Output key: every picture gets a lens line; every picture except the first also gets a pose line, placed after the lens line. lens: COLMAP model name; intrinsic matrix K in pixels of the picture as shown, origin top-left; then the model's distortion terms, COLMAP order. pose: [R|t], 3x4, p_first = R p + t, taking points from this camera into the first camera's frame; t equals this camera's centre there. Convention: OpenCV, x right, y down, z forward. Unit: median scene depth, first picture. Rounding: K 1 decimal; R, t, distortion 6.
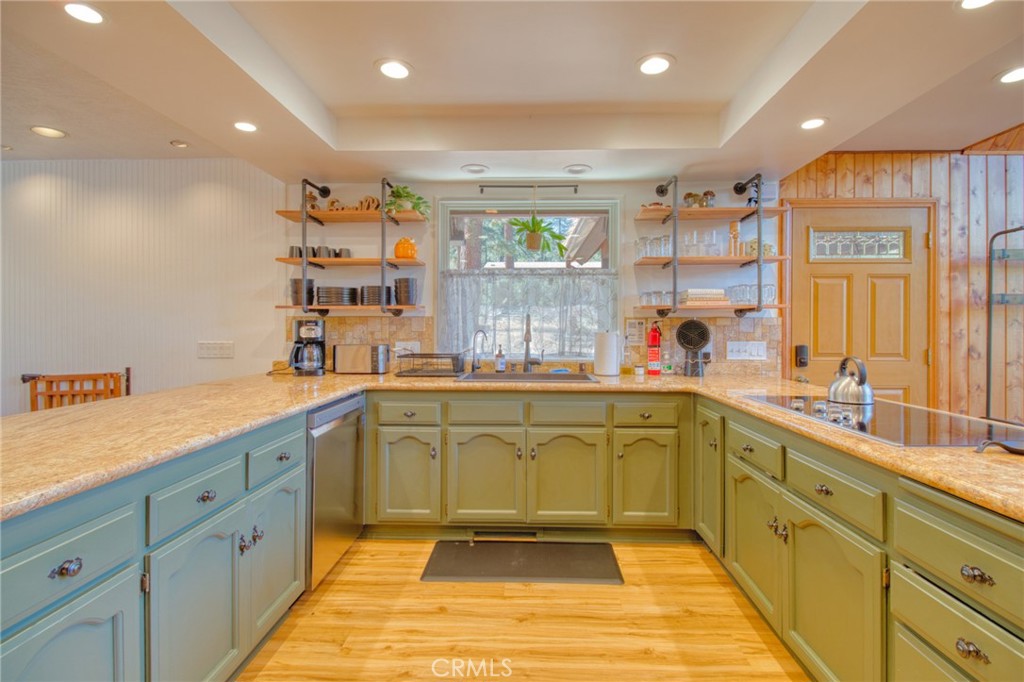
lens RADIAL K [[473.7, 0, 512.9], [0, 473.7, 333.7], [0, 0, 1]] dist [0.000887, -0.009982]
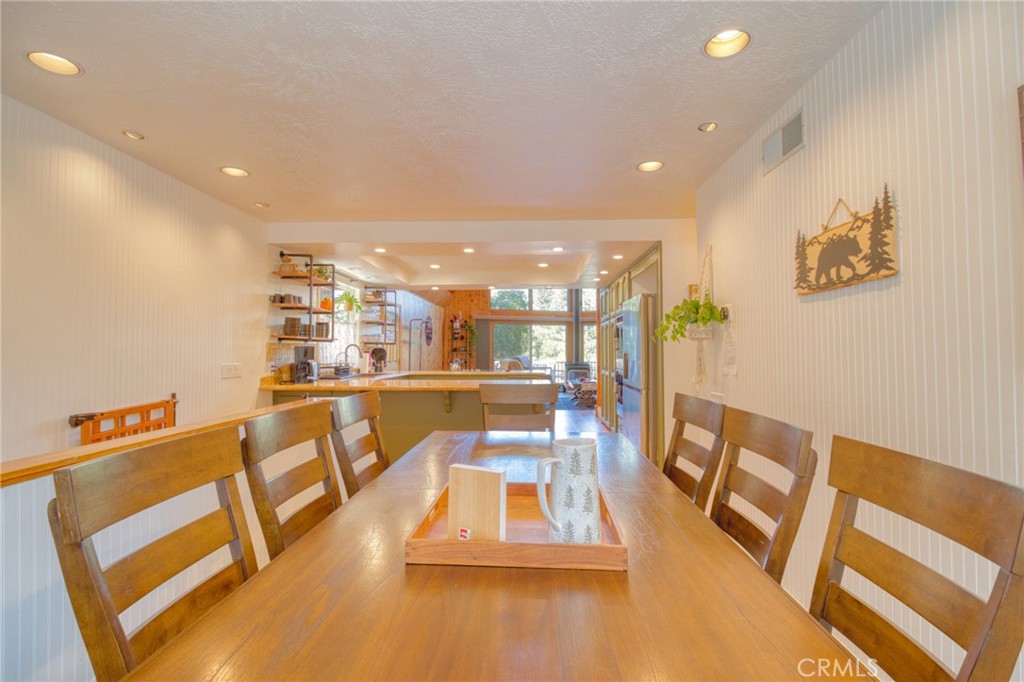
lens RADIAL K [[473.7, 0, 518.2], [0, 473.7, 336.0], [0, 0, 1]] dist [0.000887, -0.009982]
pose [[-0.001753, 0.031370, 0.999506, -1.888034], [0.018816, 0.999332, -0.031332, -0.001148], [-0.999821, 0.018752, -0.002342, 0.318021]]
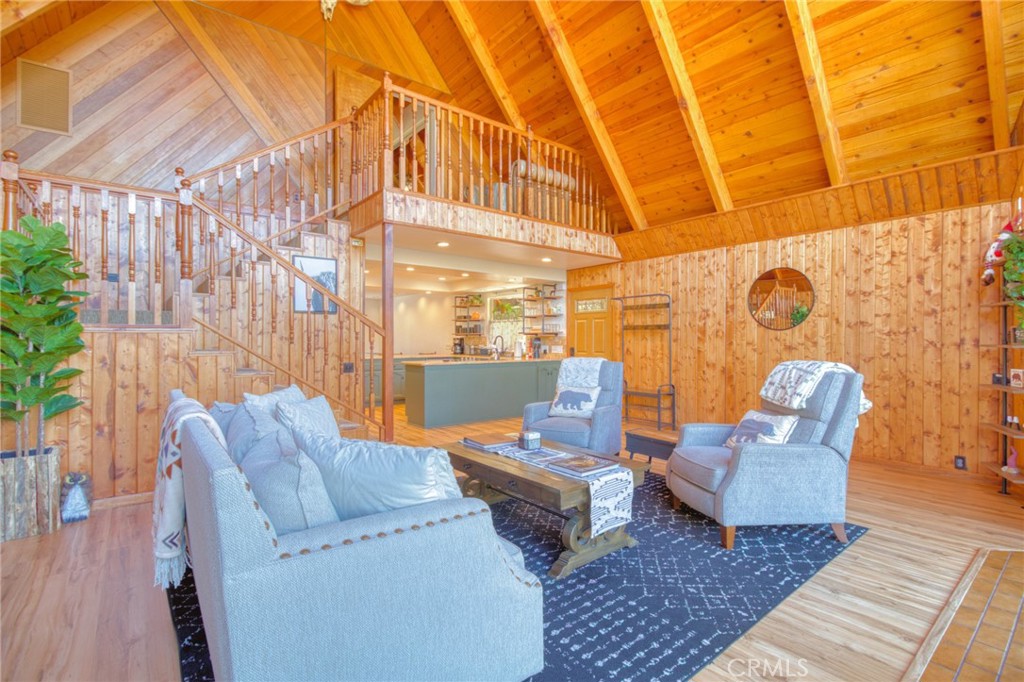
lens RADIAL K [[473.7, 0, 520.6], [0, 473.7, 342.5], [0, 0, 1]] dist [0.000887, -0.009982]
pose [[0.654824, 0.004446, -0.755768, 2.298622], [-0.010444, 0.999940, -0.003167, 0.009103], [0.755709, 0.009967, 0.654831, -0.822620]]
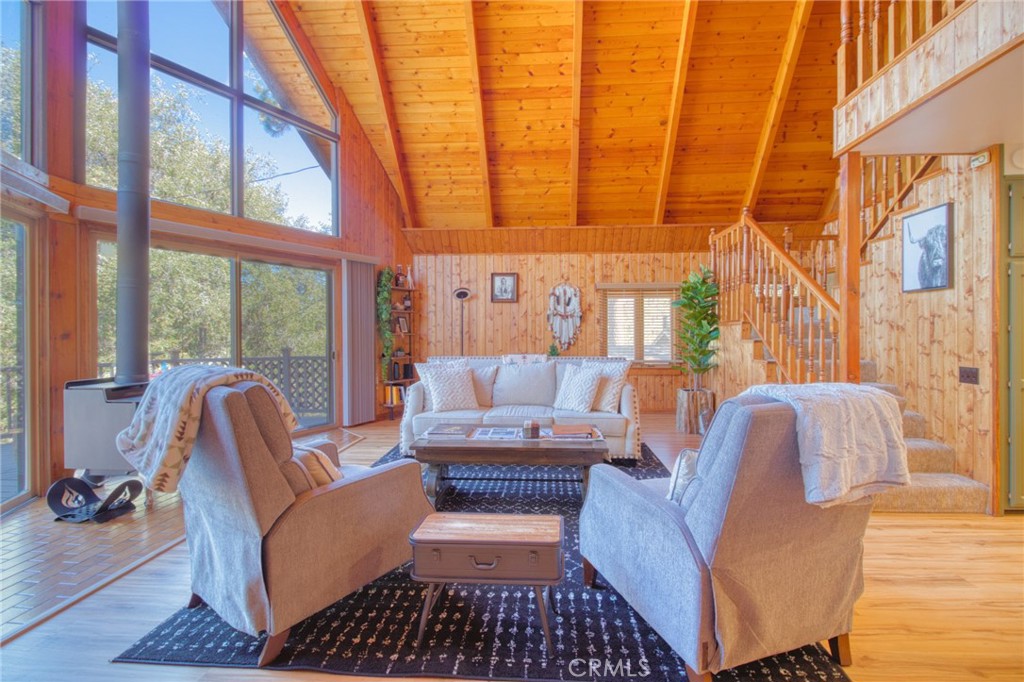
lens RADIAL K [[473.7, 0, 514.8], [0, 473.7, 337.8], [0, 0, 1]] dist [0.000887, -0.009982]
pose [[-0.998957, 0.002231, 0.045602, 1.544204], [0.003305, 0.999718, 0.023495, -0.007325], [-0.045536, 0.023622, -0.998683, 0.860086]]
